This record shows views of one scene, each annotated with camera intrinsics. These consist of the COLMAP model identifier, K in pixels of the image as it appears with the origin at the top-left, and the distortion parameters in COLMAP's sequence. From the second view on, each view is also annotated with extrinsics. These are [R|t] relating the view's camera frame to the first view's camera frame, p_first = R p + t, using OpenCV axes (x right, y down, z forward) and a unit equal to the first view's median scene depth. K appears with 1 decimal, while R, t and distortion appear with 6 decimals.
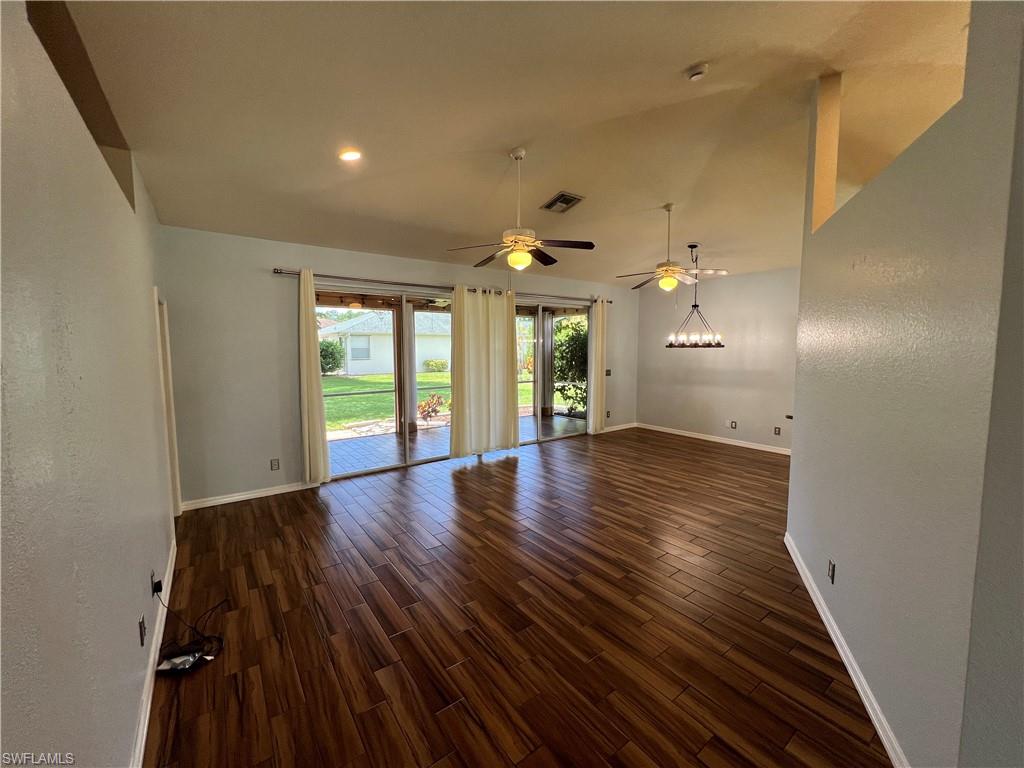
lens RADIAL K [[409.2, 0, 513.1], [0, 409.2, 382.3], [0, 0, 1]] dist [-0.000164, 0.000464]
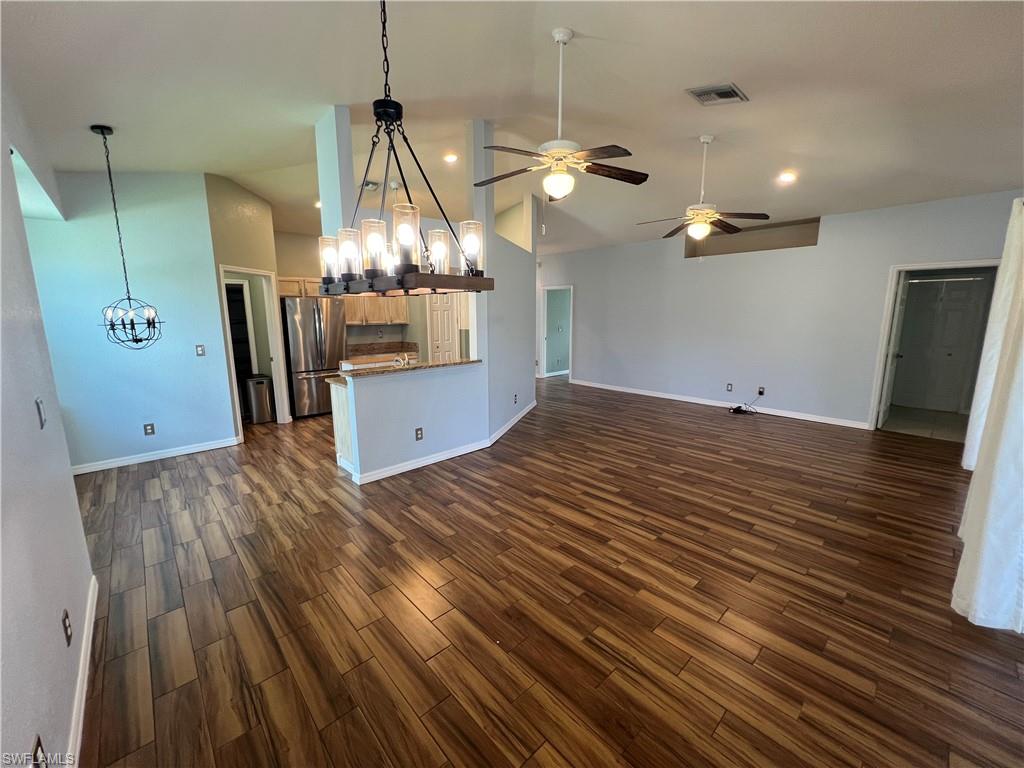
lens RADIAL K [[409.2, 0, 513.6], [0, 409.2, 383.0], [0, 0, 1]] dist [-0.000164, 0.000464]
pose [[-0.993166, 0.019140, -0.115134, 0.530562], [-0.010934, 0.966866, 0.255051, -0.125839], [0.116201, 0.254567, -0.960049, 1.648262]]
